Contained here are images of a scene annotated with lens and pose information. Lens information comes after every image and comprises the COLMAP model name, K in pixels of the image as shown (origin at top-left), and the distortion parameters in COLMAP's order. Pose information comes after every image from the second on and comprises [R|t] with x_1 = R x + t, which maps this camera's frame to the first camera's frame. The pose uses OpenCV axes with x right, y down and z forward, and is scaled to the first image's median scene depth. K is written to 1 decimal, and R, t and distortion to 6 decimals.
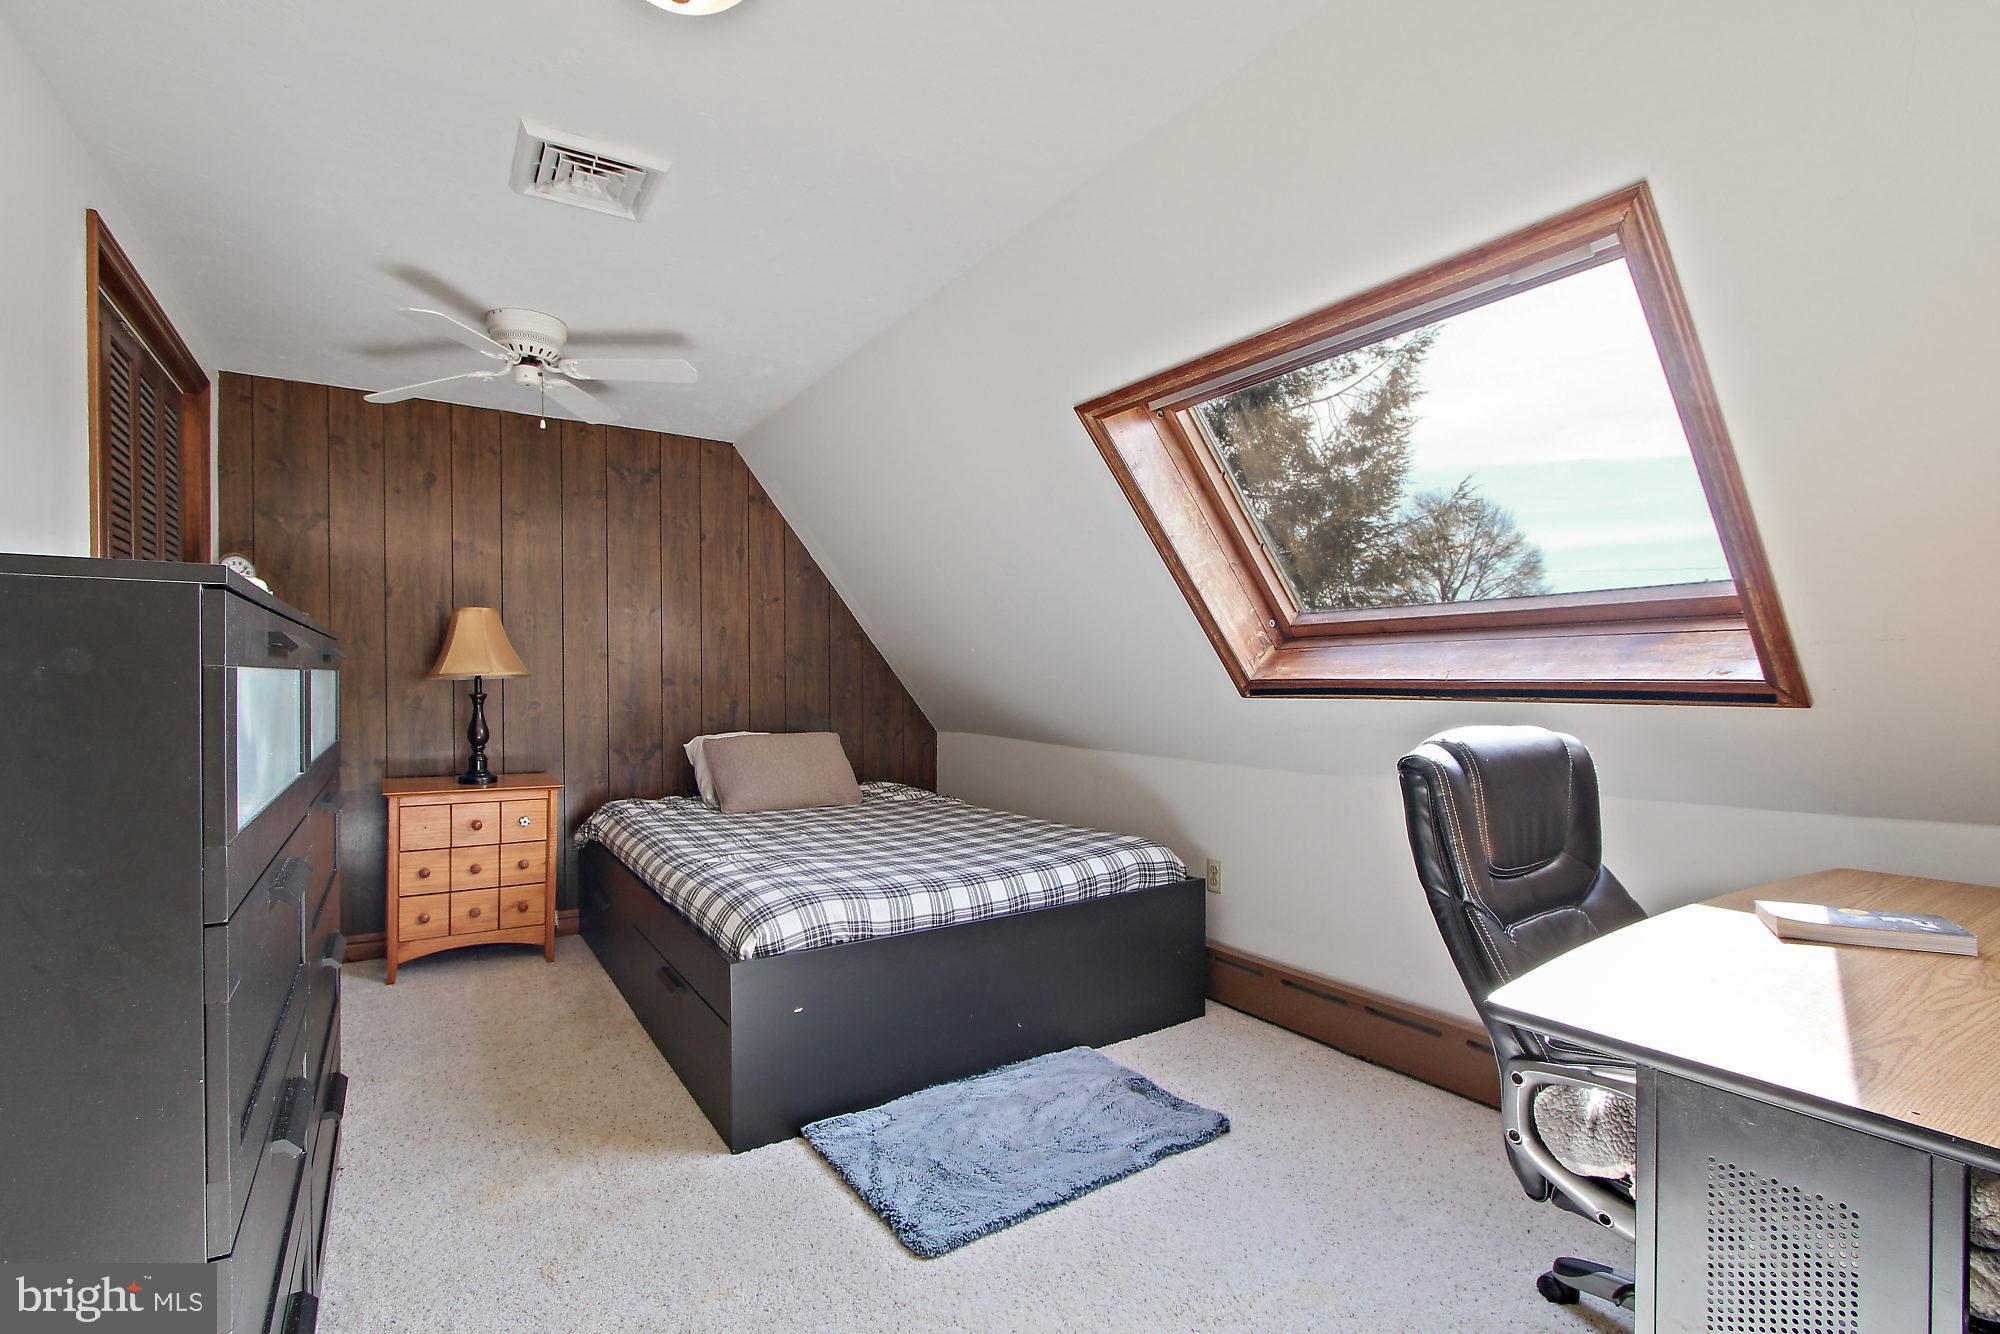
lens RADIAL K [[928.5, 0, 998.6], [0, 928.5, 650.0], [0, 0, 1]] dist [-0.022443, -0.000086]
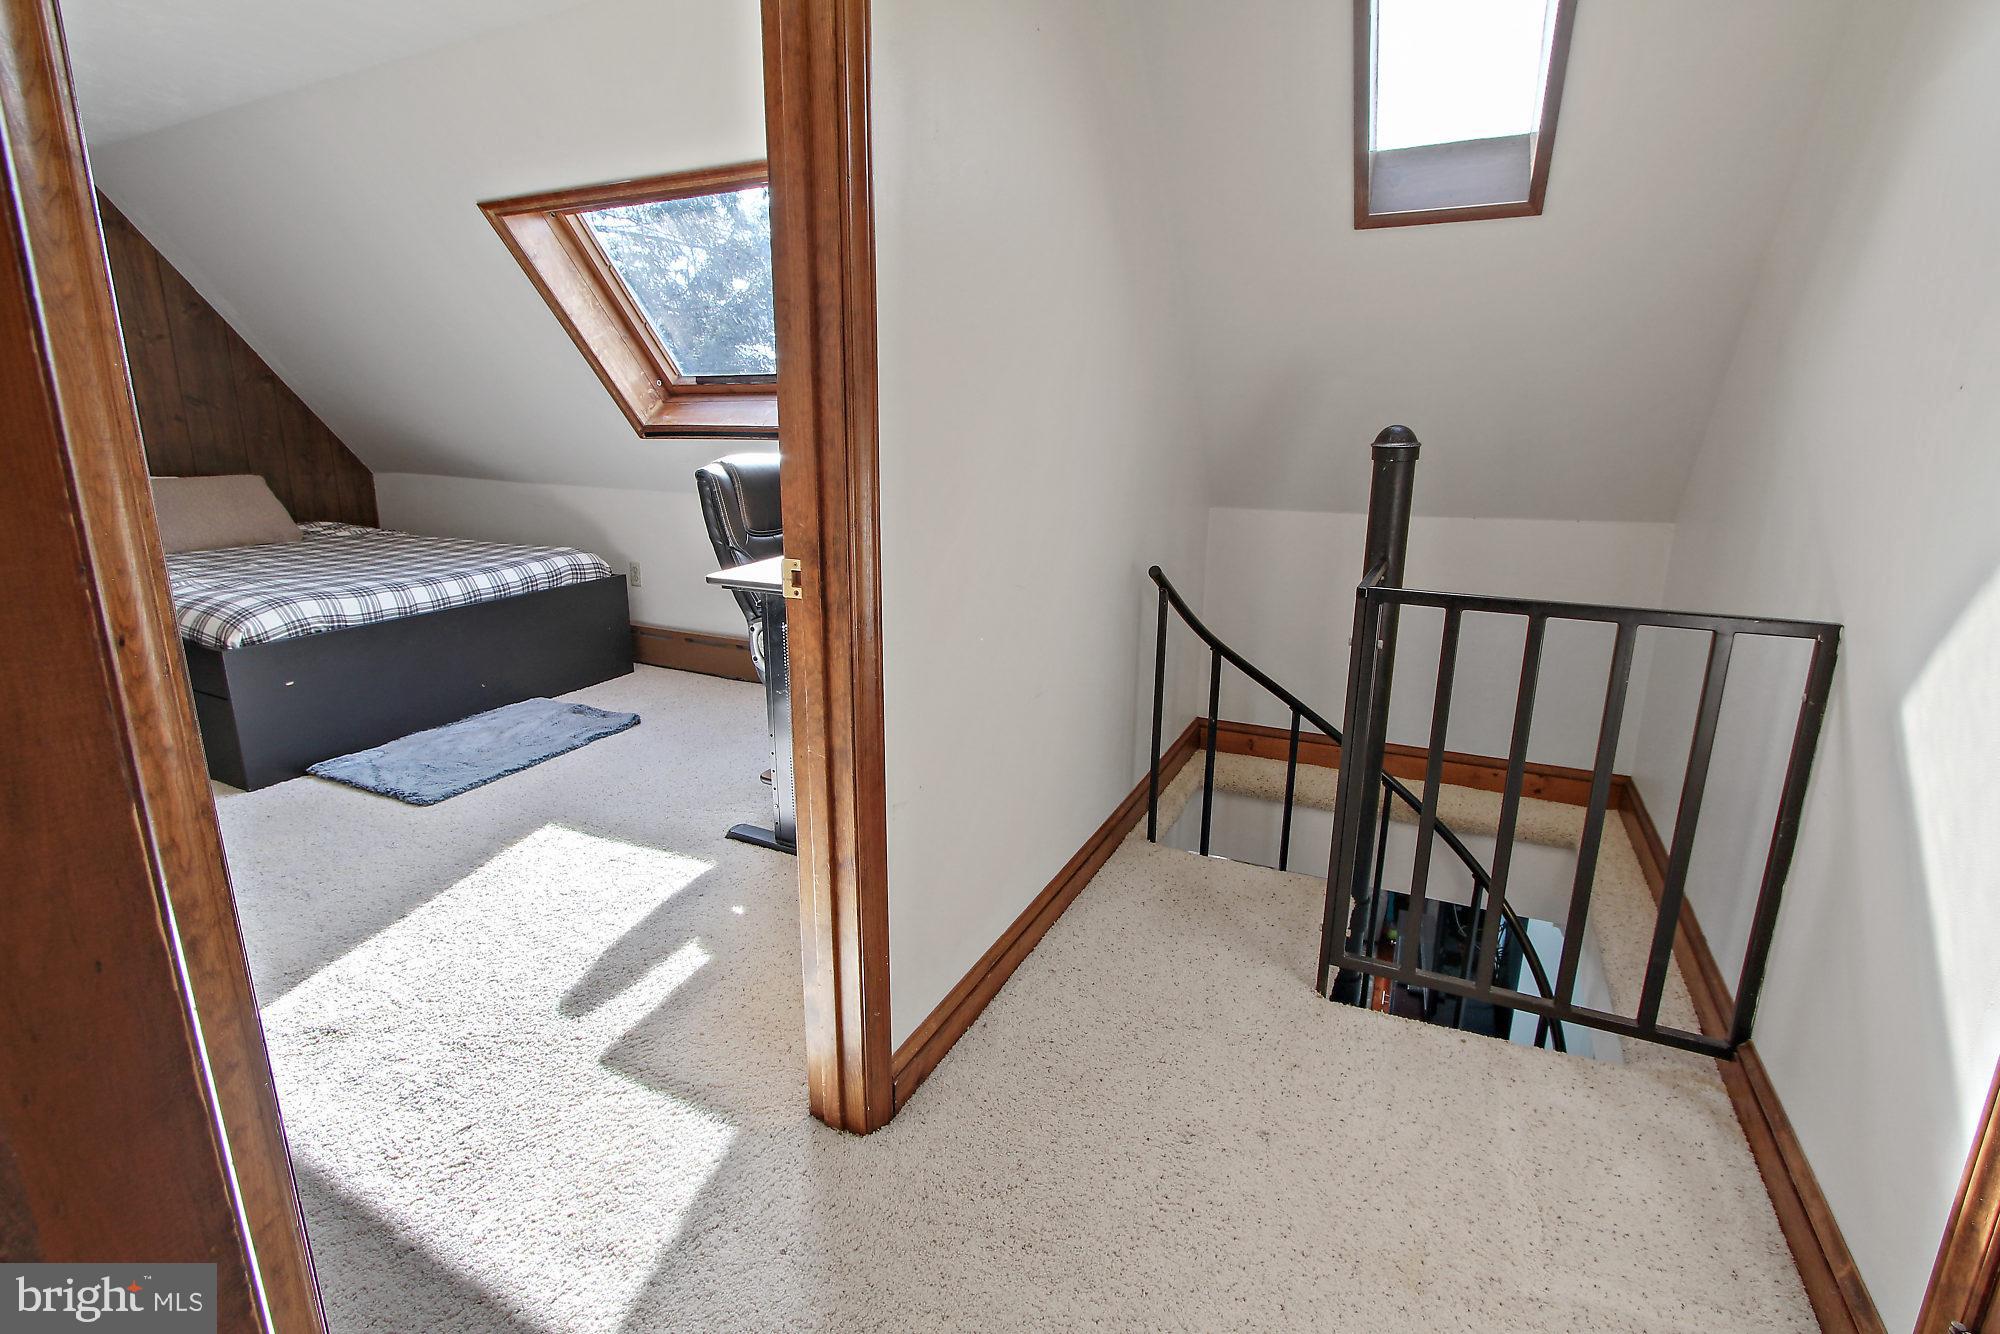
lens RADIAL K [[928.5, 0, 998.6], [0, 928.5, 650.0], [0, 0, 1]] dist [-0.022443, -0.000086]
pose [[0.858586, -0.109106, 0.500925, -0.000244], [-0.029264, 0.965069, 0.260358, -0.019702], [-0.511834, -0.238198, 0.825402, -0.510028]]
